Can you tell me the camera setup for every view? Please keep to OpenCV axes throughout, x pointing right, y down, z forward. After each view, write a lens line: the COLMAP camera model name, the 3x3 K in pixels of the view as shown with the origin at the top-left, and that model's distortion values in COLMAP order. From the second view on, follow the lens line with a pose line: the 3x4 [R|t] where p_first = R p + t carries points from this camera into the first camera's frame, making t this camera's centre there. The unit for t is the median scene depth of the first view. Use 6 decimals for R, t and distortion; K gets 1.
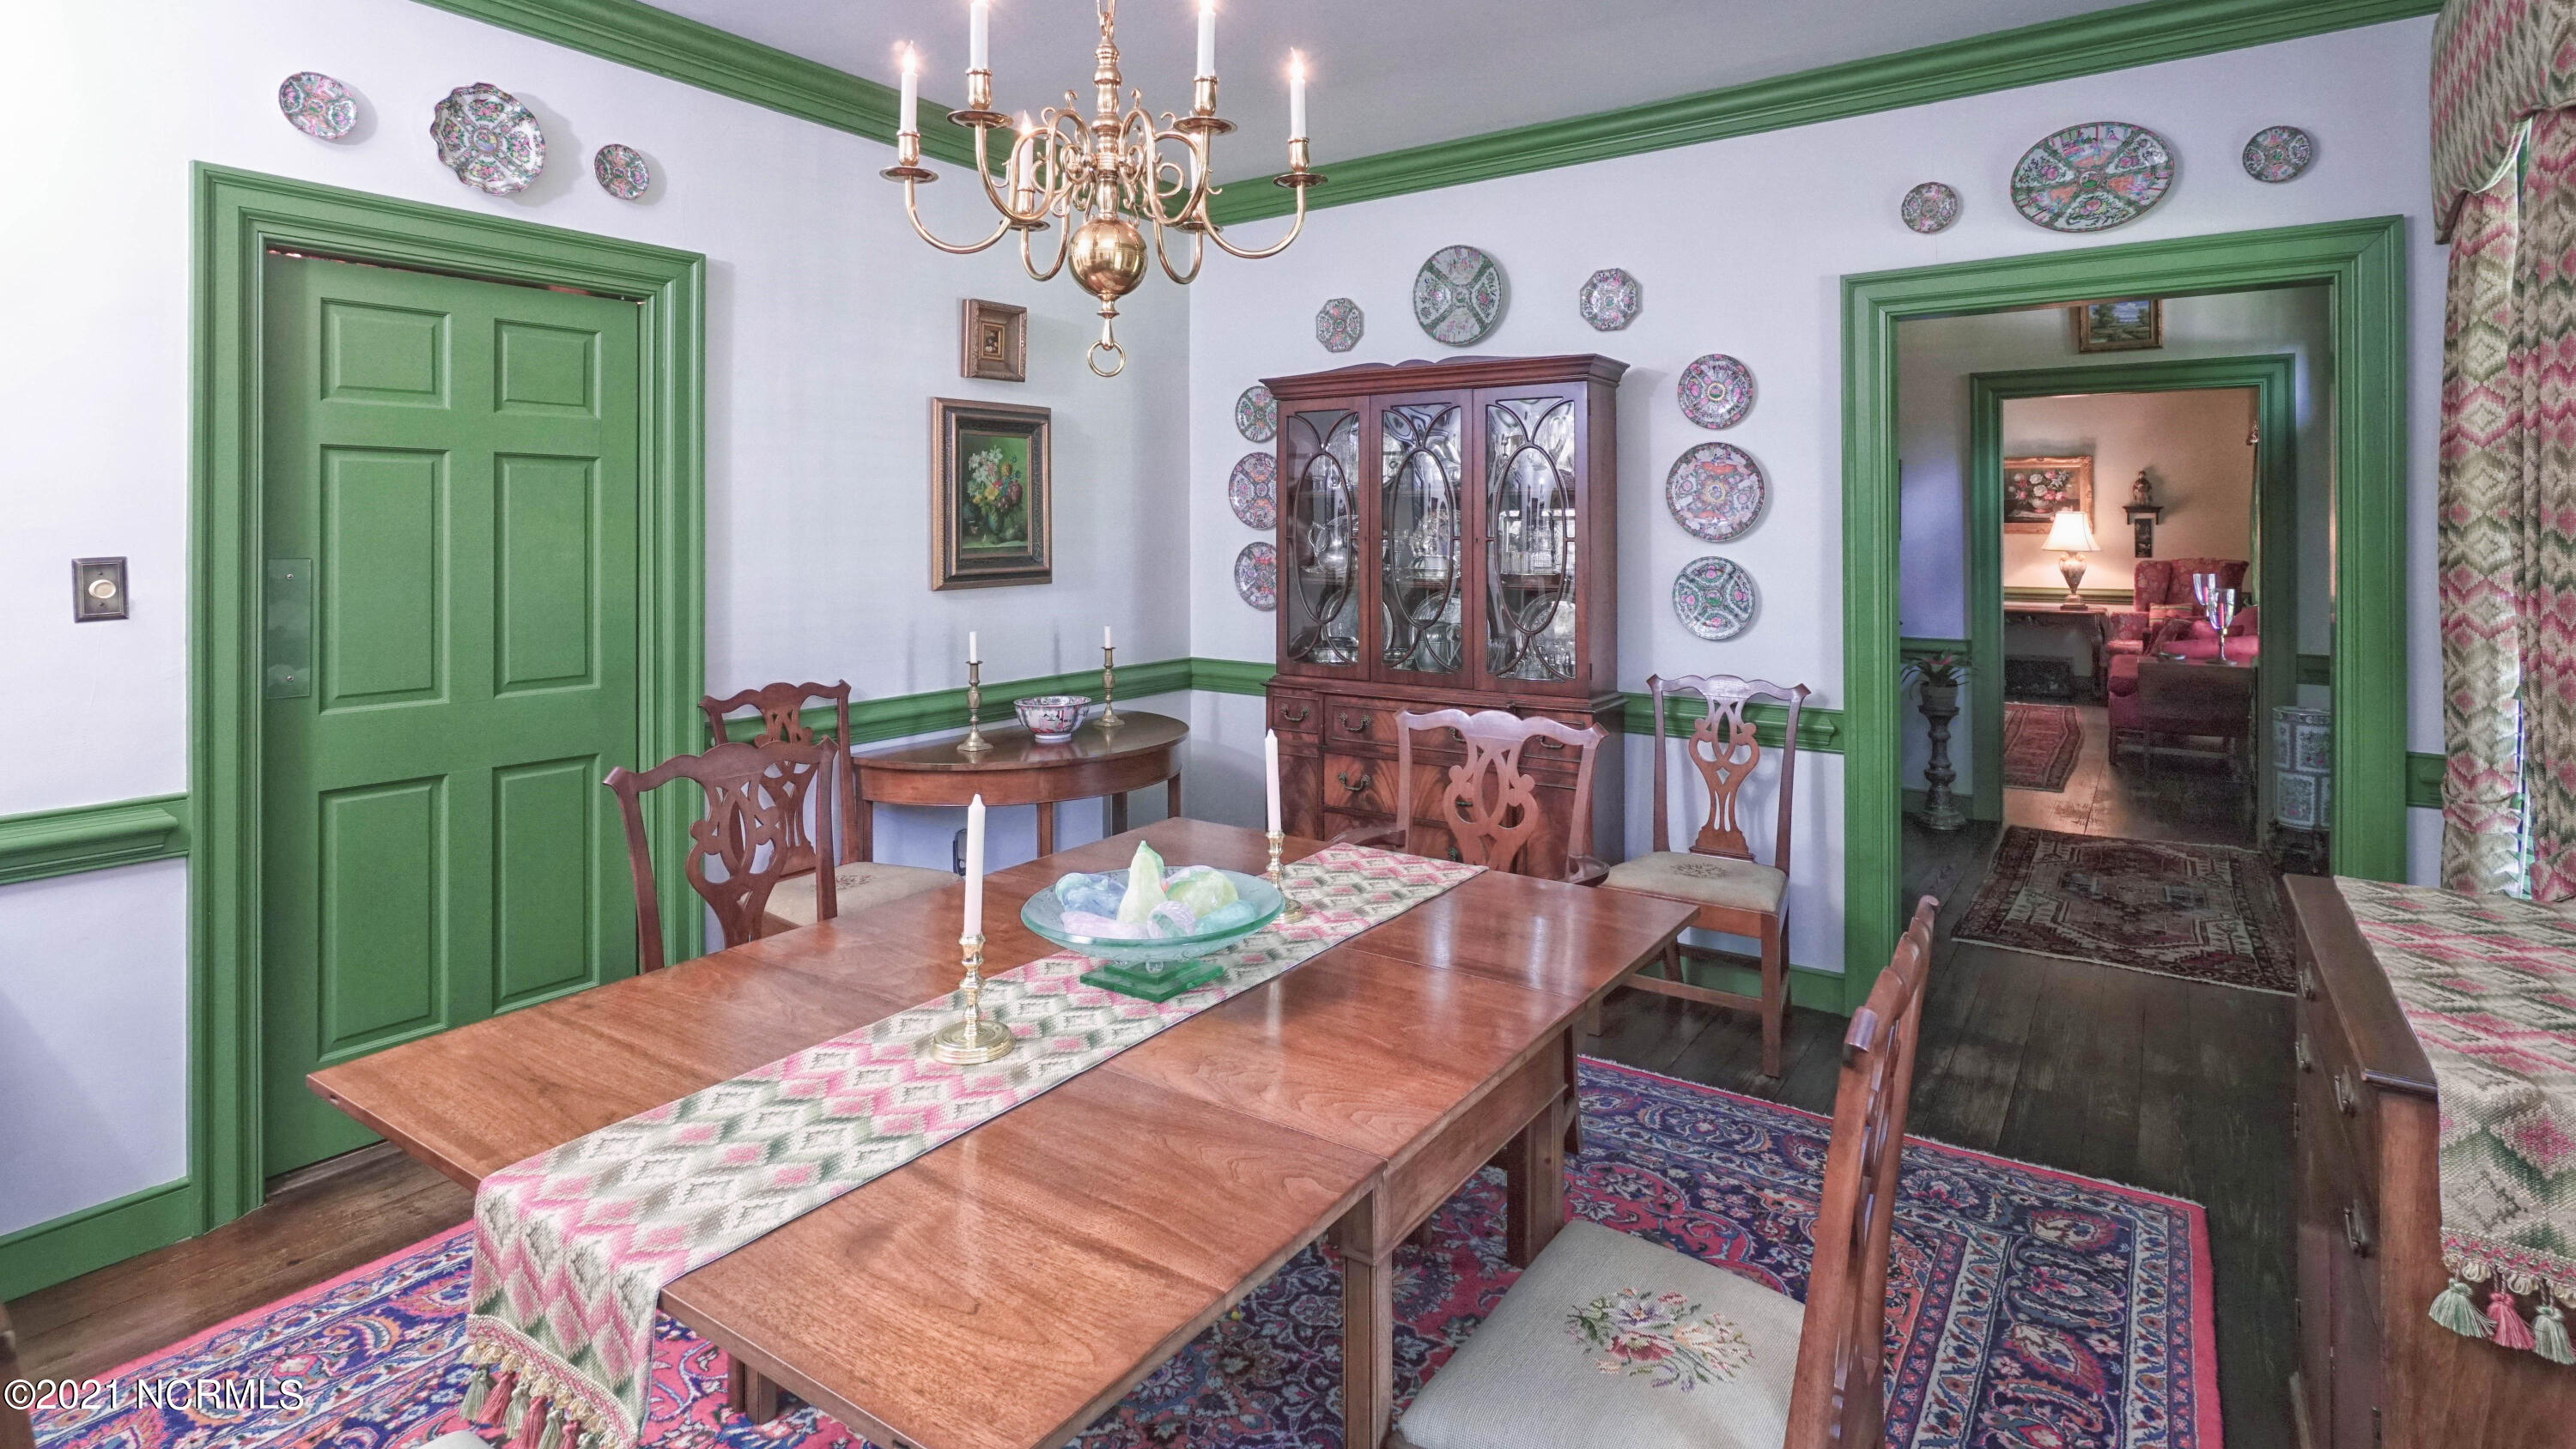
lens RADIAL K [[1254.0, 0, 1288.0], [0, 1254.0, 724.5], [0, 0, 1]] dist [-0.000454, 0.000205]
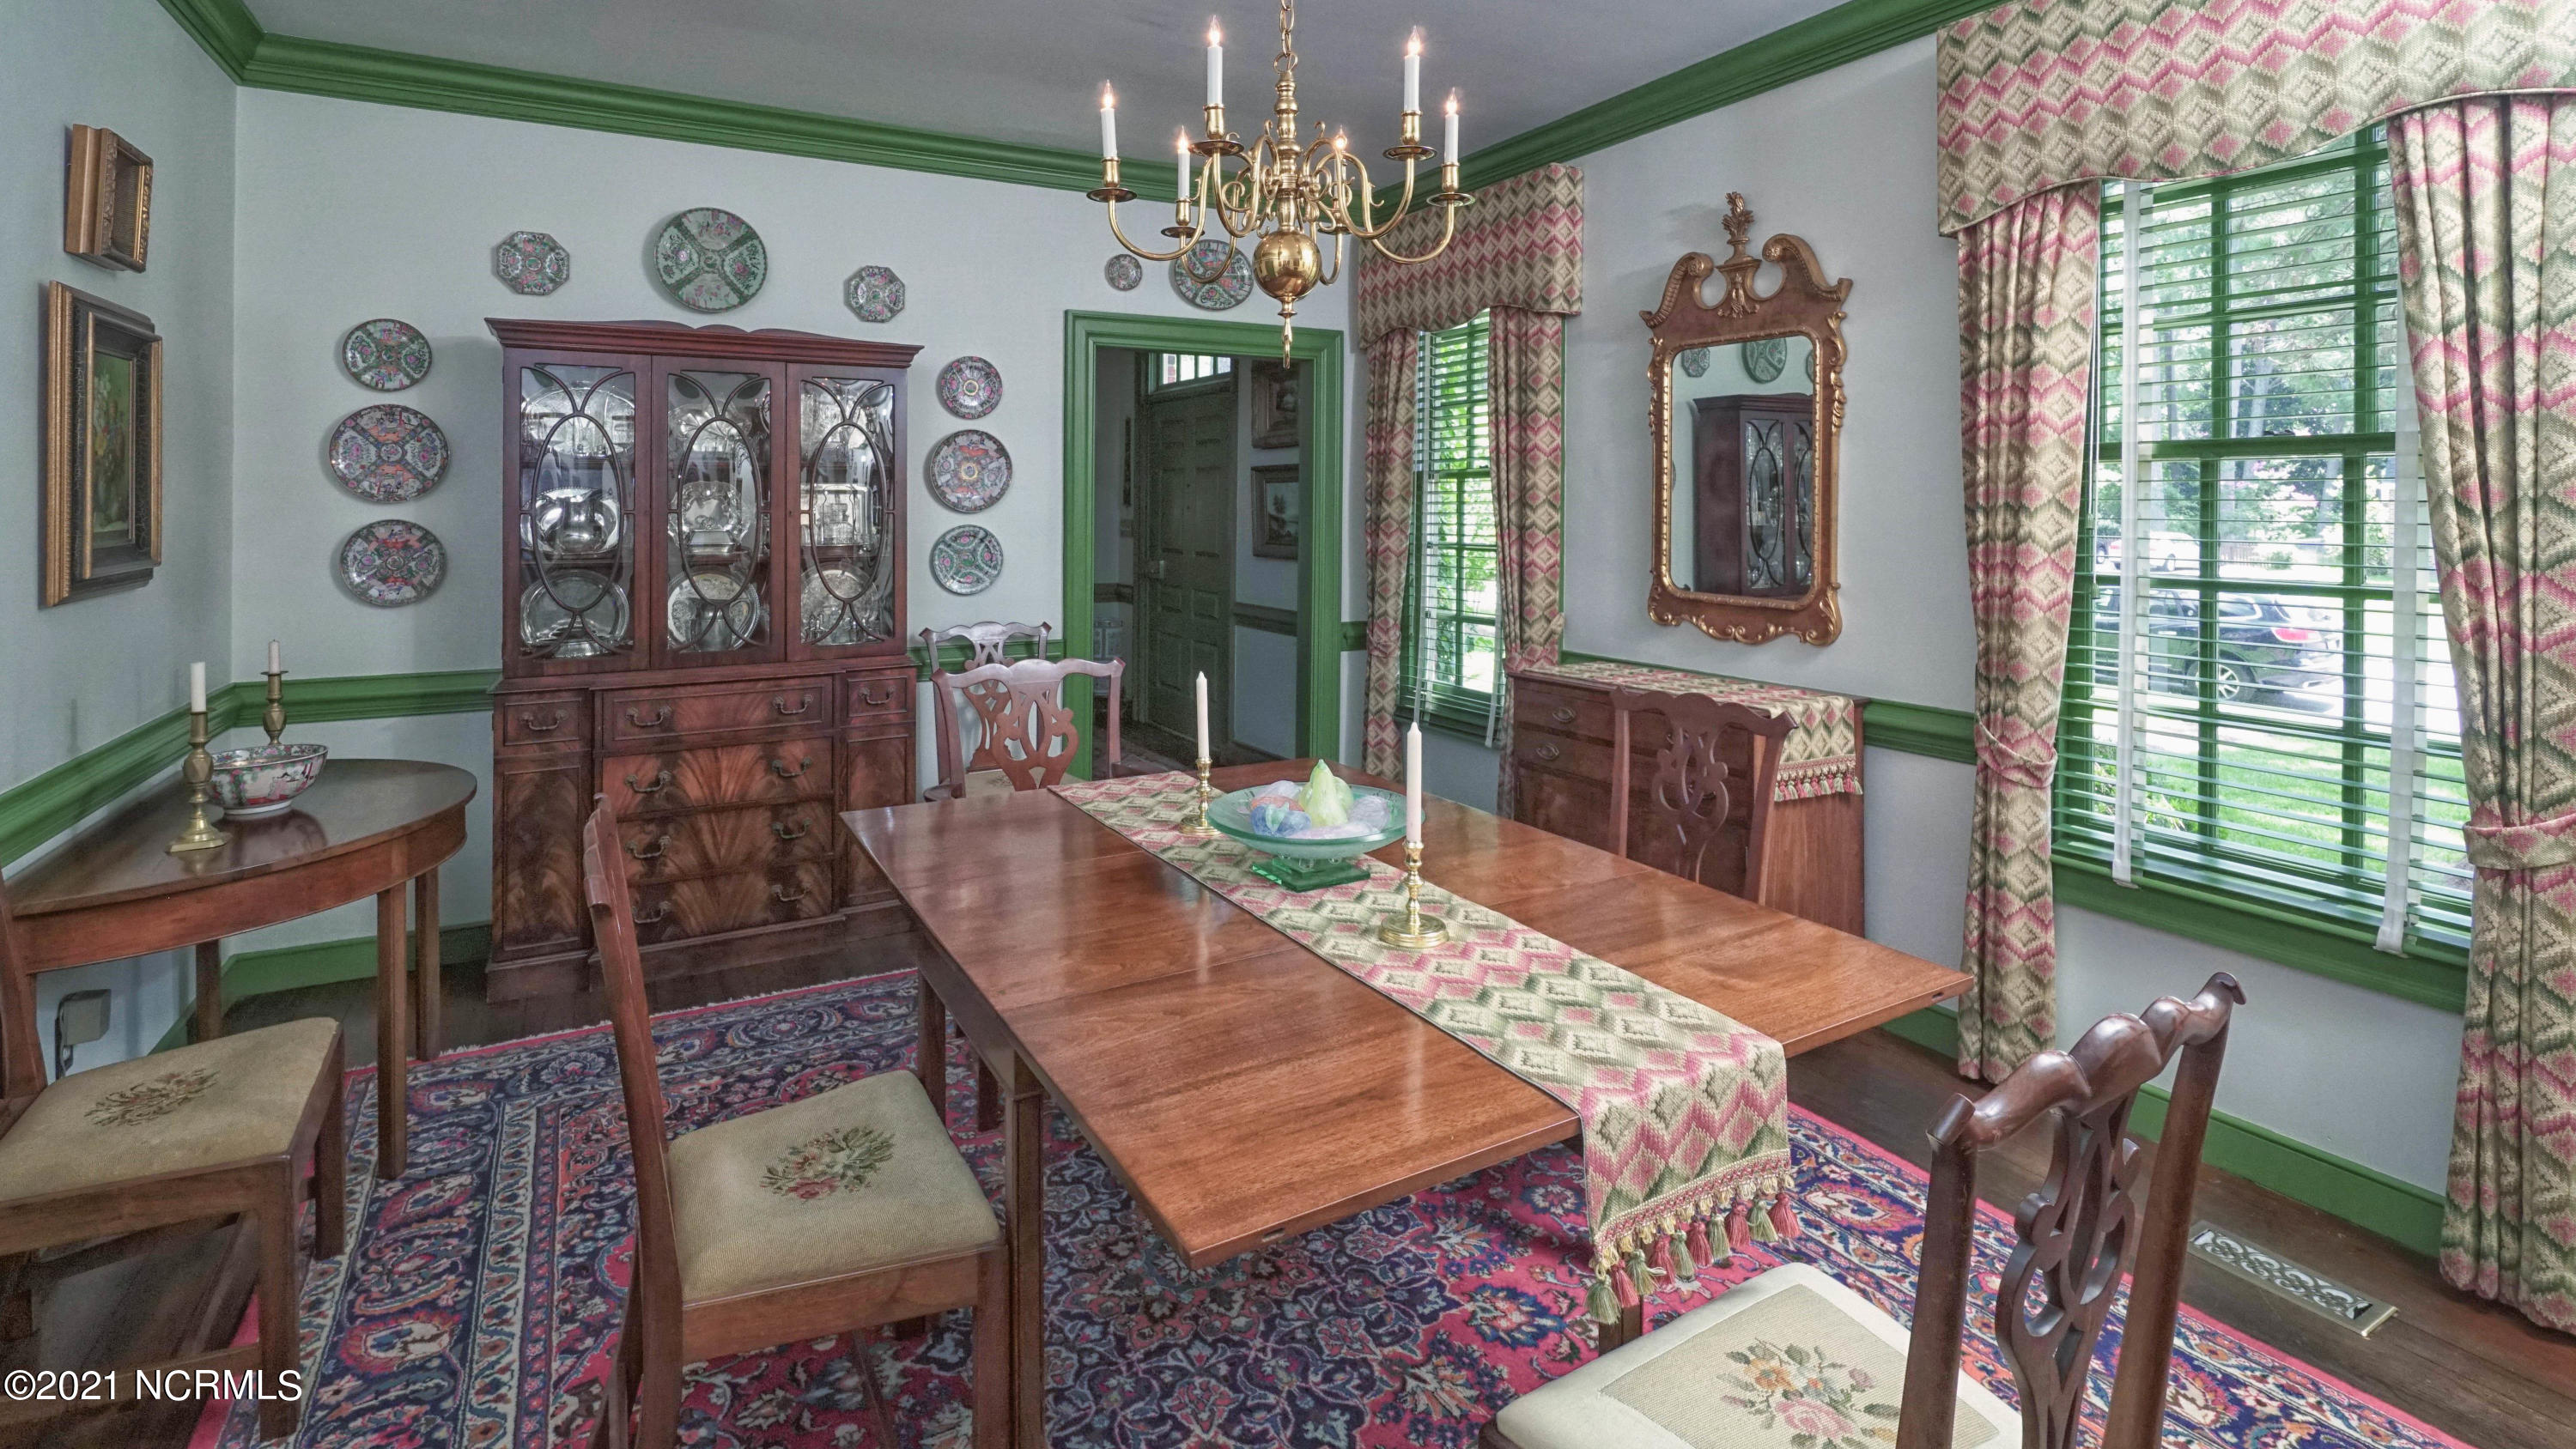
lens RADIAL K [[1158.1, 0, 1225.0], [0, 1158.1, 711.0], [0, 0, 1]] dist [-0.002386, -0.000087]
pose [[0.461699, -0.158599, 0.872743, -0.569293], [0.138495, 0.984709, 0.105680, -0.042718], [-0.876158, 0.072078, 0.476604, 0.276766]]
